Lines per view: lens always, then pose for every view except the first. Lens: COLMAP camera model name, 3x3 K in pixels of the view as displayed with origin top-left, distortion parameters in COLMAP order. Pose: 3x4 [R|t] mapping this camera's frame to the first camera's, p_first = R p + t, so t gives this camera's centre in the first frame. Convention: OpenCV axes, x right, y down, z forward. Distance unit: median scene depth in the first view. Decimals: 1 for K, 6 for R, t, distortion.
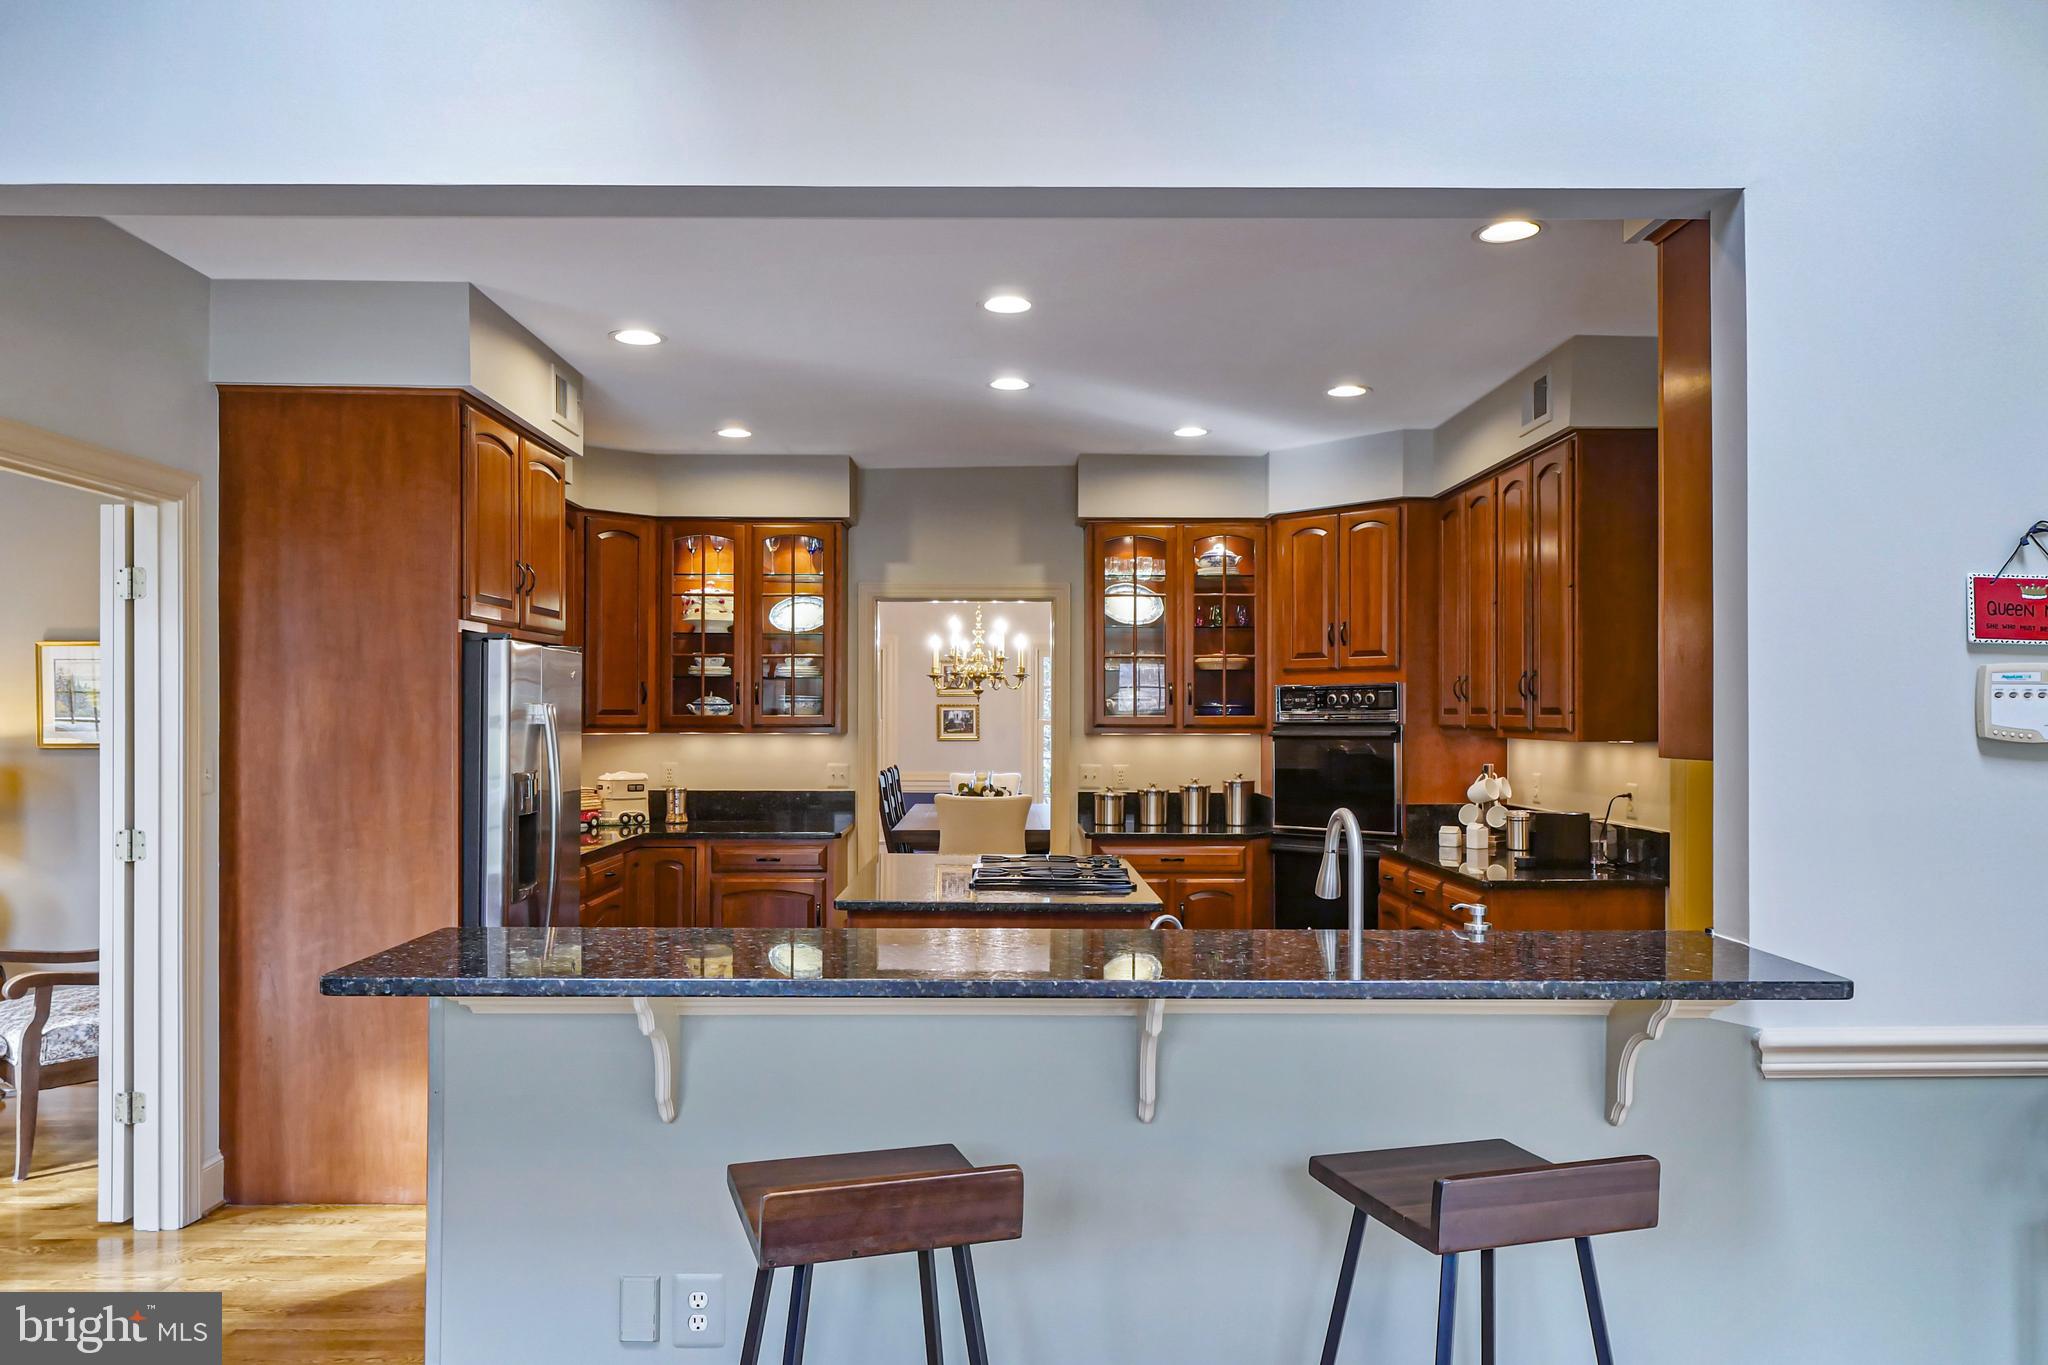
lens RADIAL K [[1400.0, 0, 1025.6], [0, 1400.0, 719.6], [0, 0, 1]] dist [-0.007482, 0.000823]
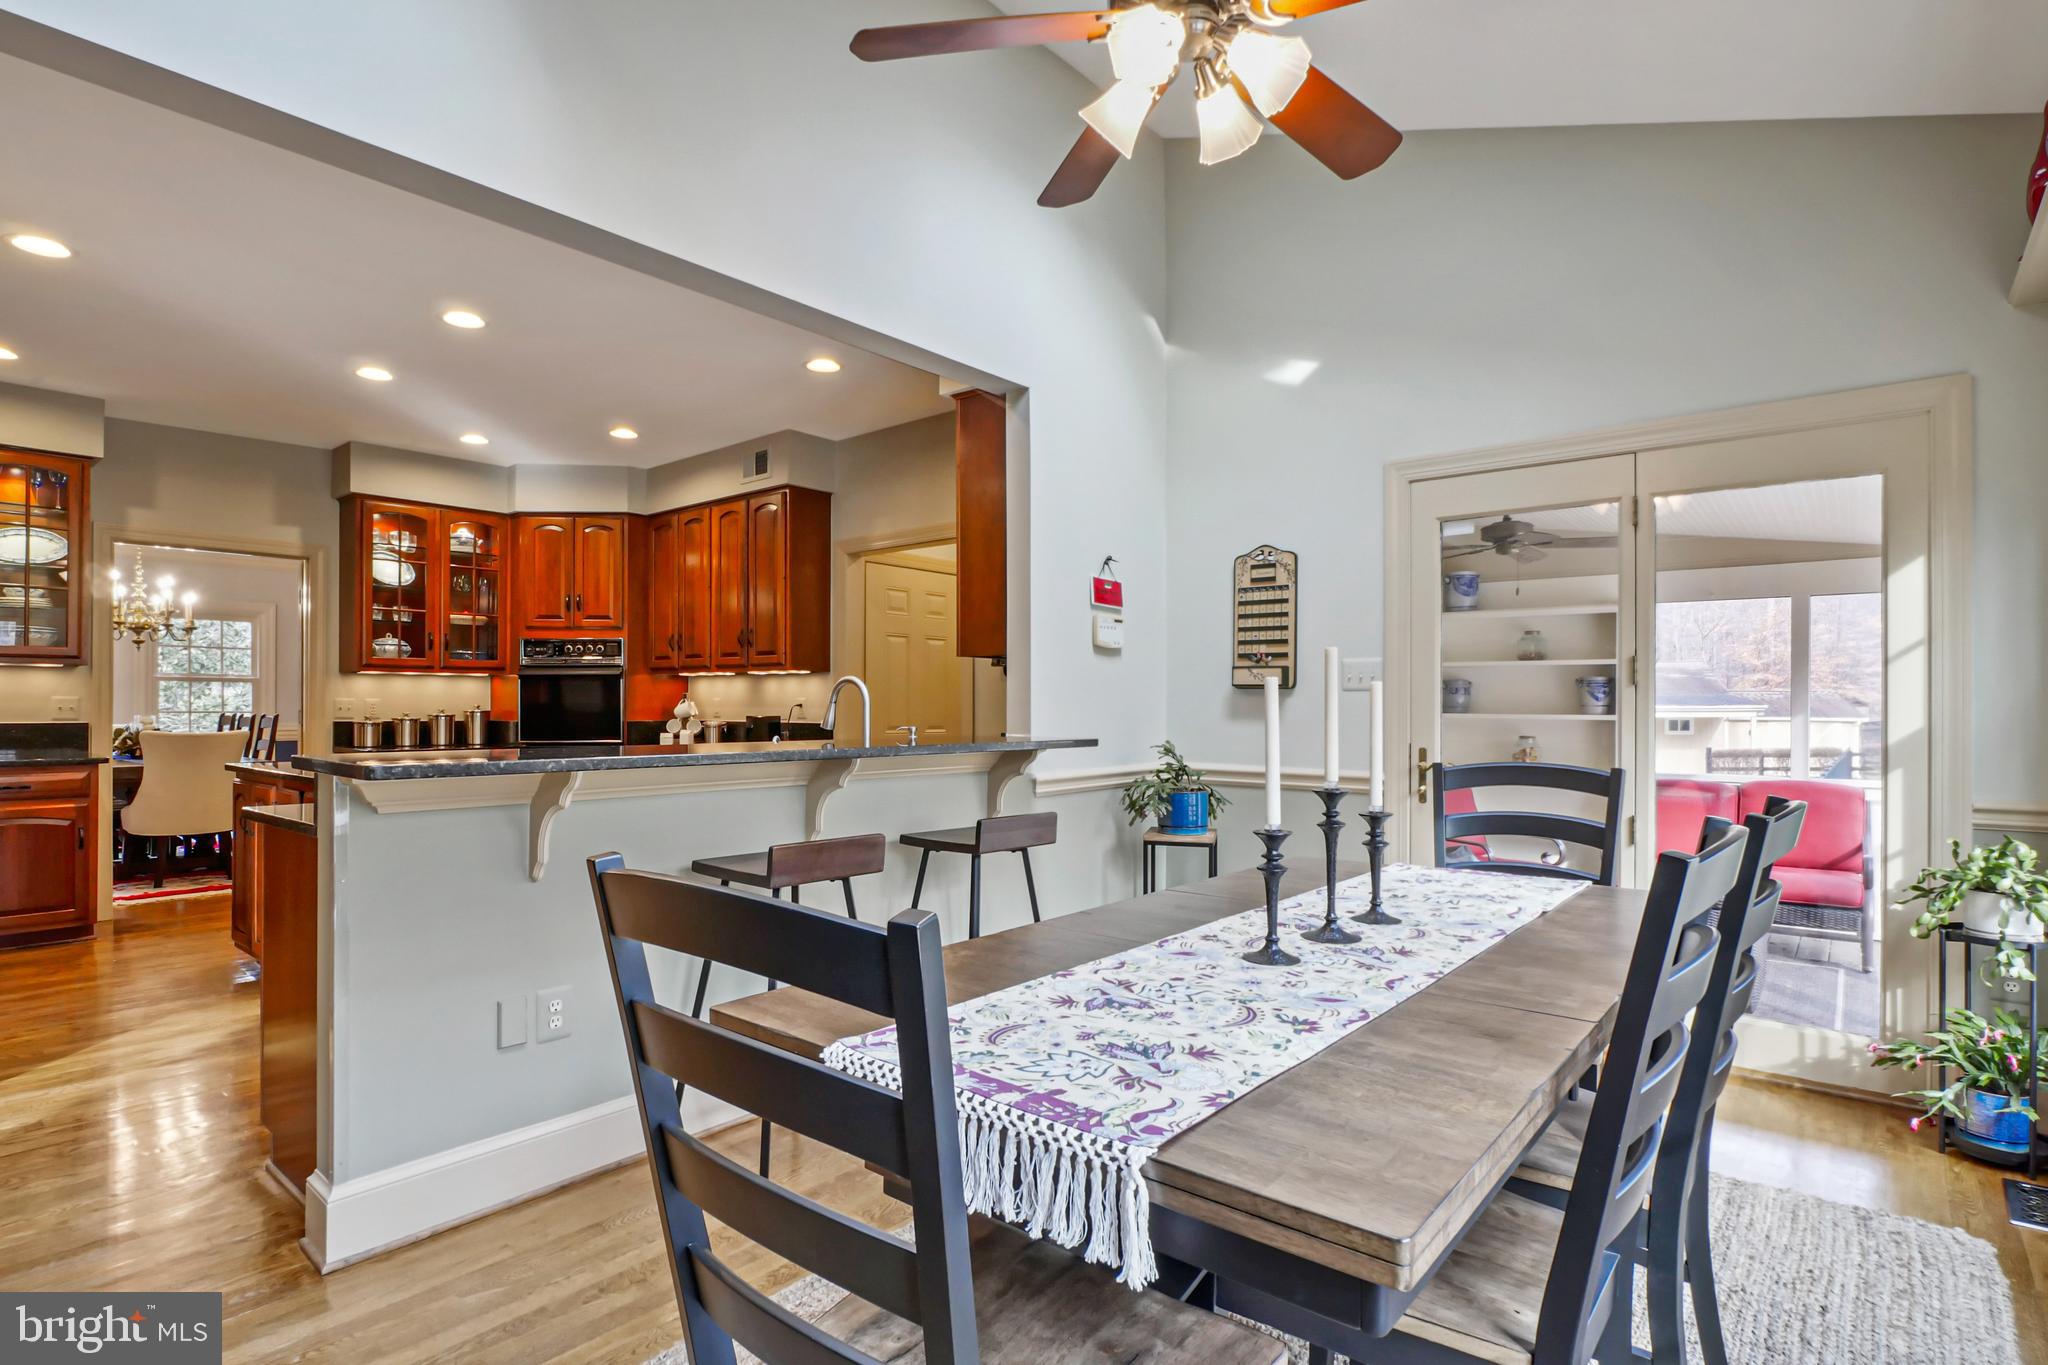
lens RADIAL K [[1007.9, 0, 1023.7], [0, 1007.9, 693.5], [0, 0, 1]] dist [-0.005094, -0.001913]
pose [[0.649238, 0.006459, 0.760557, -0.244317], [0.002266, 0.999943, -0.010426, 0.040368], [-0.760582, 0.008493, 0.649187, -0.003231]]
